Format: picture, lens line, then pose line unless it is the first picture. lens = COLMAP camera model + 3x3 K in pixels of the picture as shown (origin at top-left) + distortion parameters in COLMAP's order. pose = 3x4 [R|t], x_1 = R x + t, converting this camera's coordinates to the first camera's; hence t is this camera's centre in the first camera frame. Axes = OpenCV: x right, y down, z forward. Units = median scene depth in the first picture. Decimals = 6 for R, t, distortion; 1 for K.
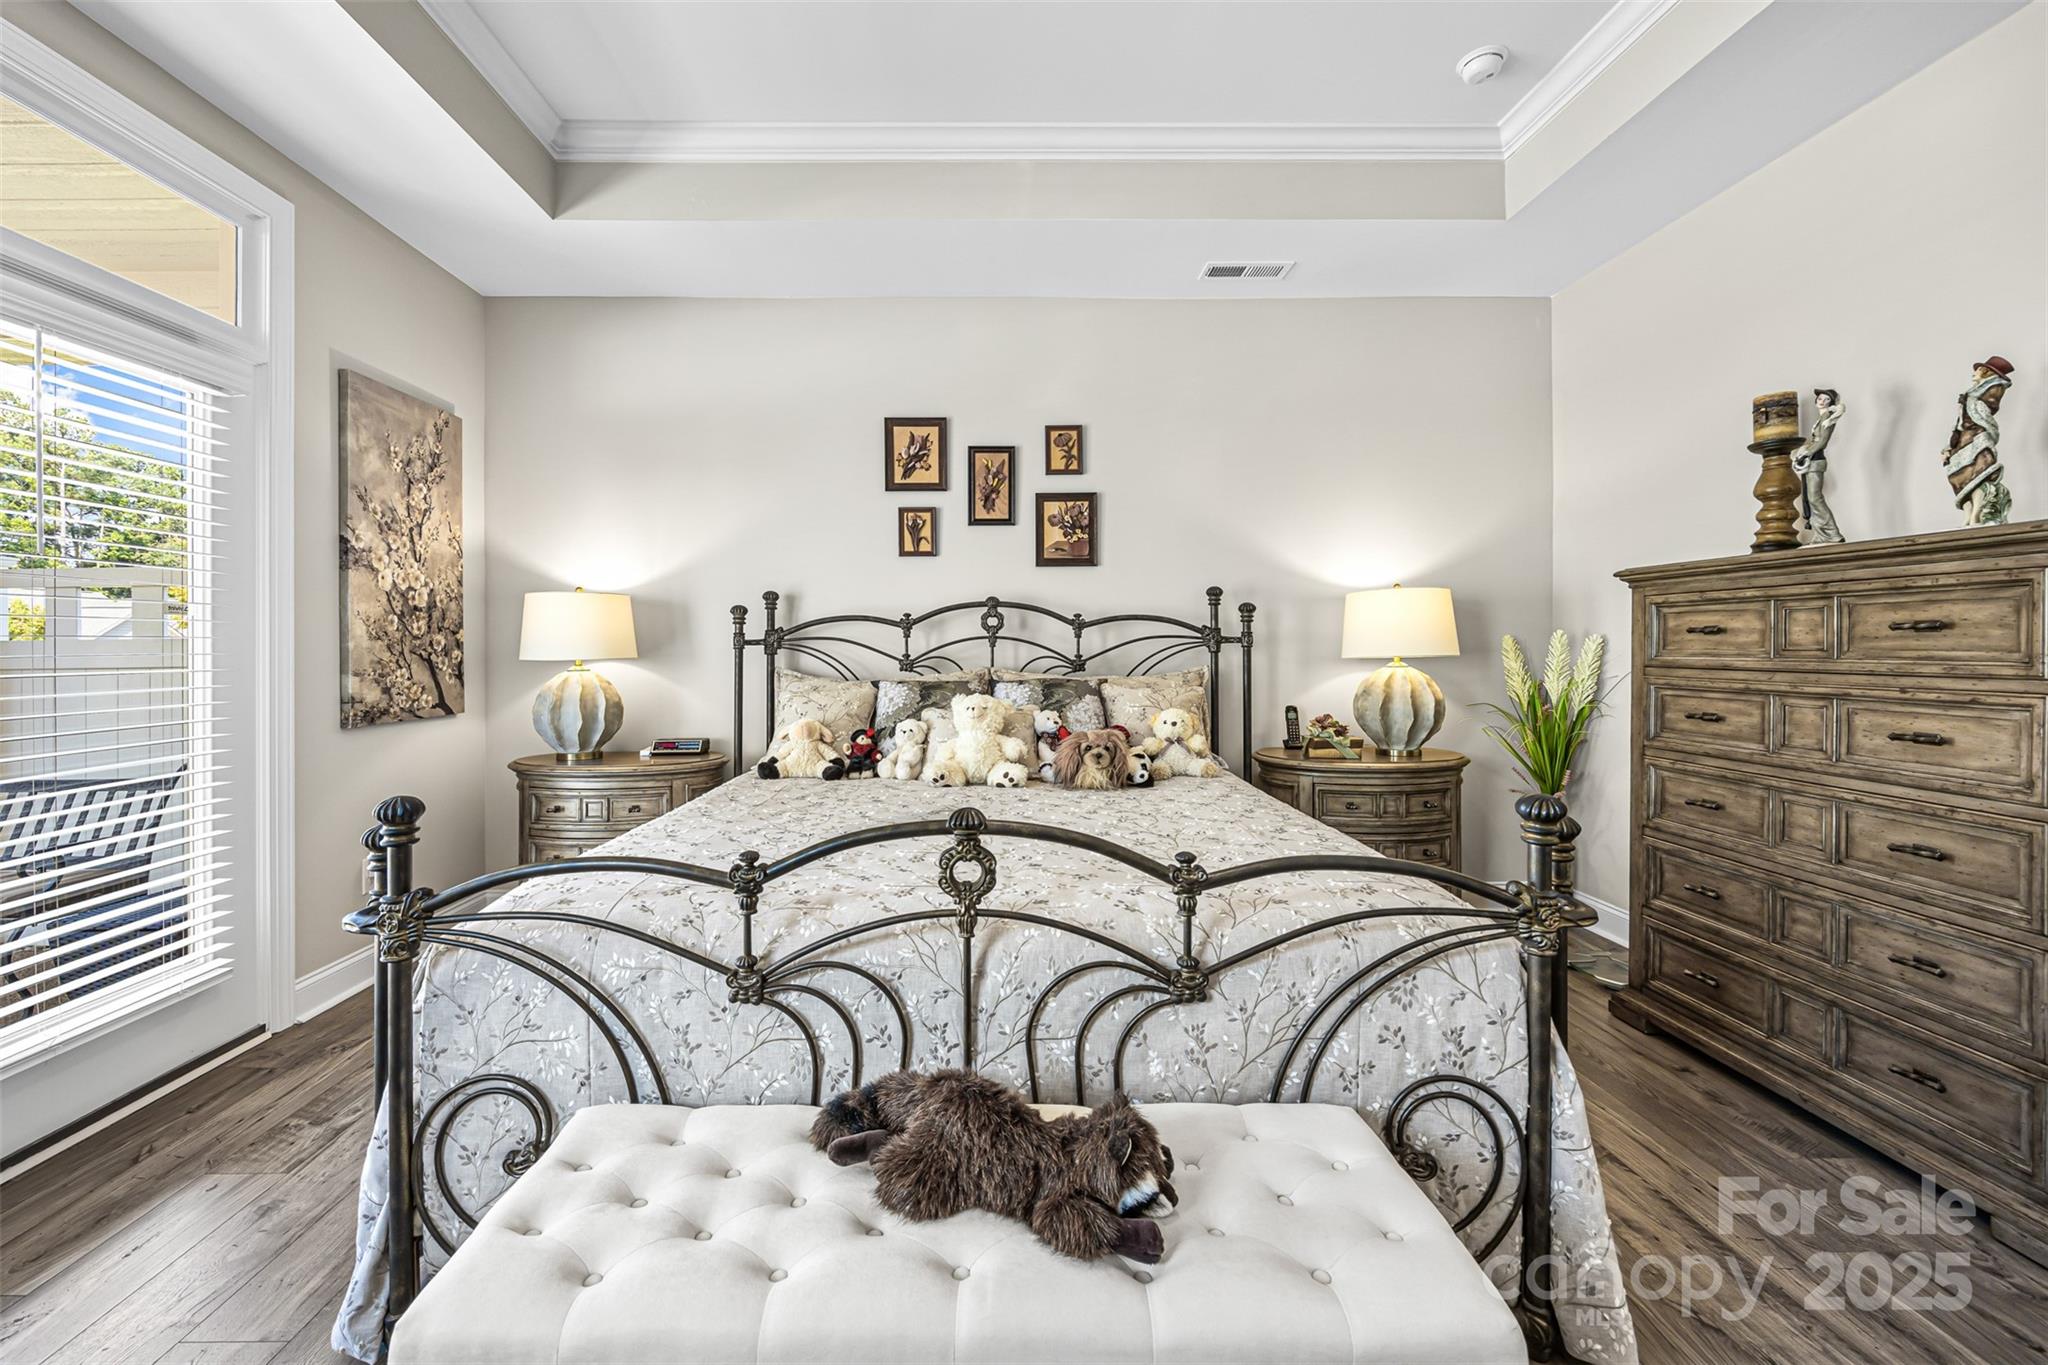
lens RADIAL K [[812.3, 0, 1006.5], [0, 812.3, 661.9], [0, 0, 1]] dist [-0.003619, 0.000157]
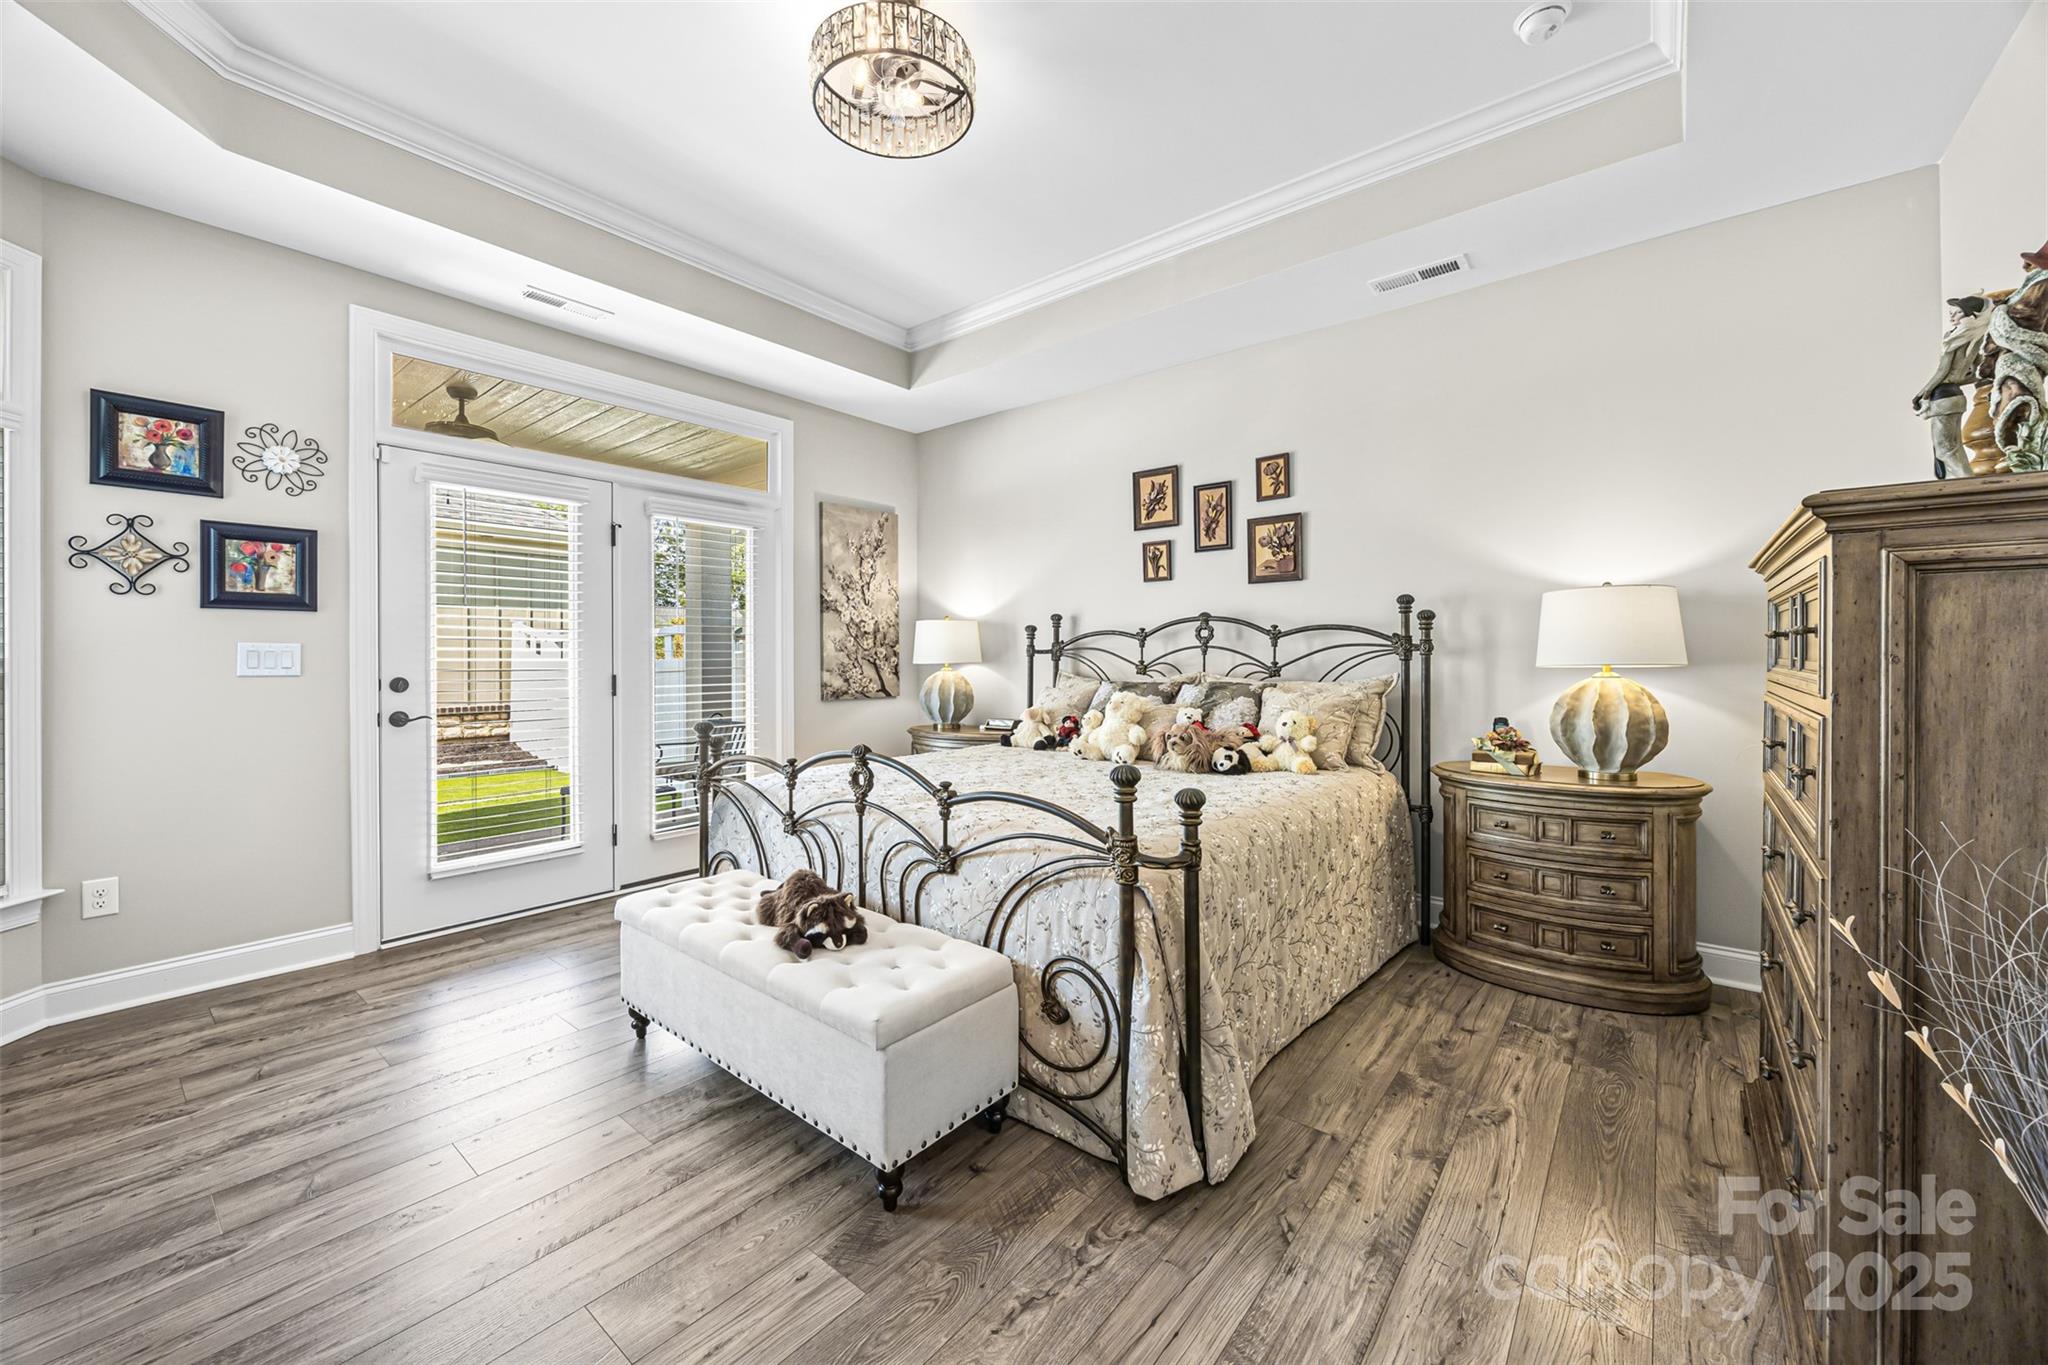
lens RADIAL K [[790.0, 0, 1032.4], [0, 790.0, 674.0], [0, 0, 1]] dist [-0.001063, 0.000035]
pose [[0.769653, 0.014240, -0.638303, 0.548119], [-0.009975, 0.999897, 0.010279, 0.000053], [0.638384, -0.001544, 0.769716, -0.045371]]
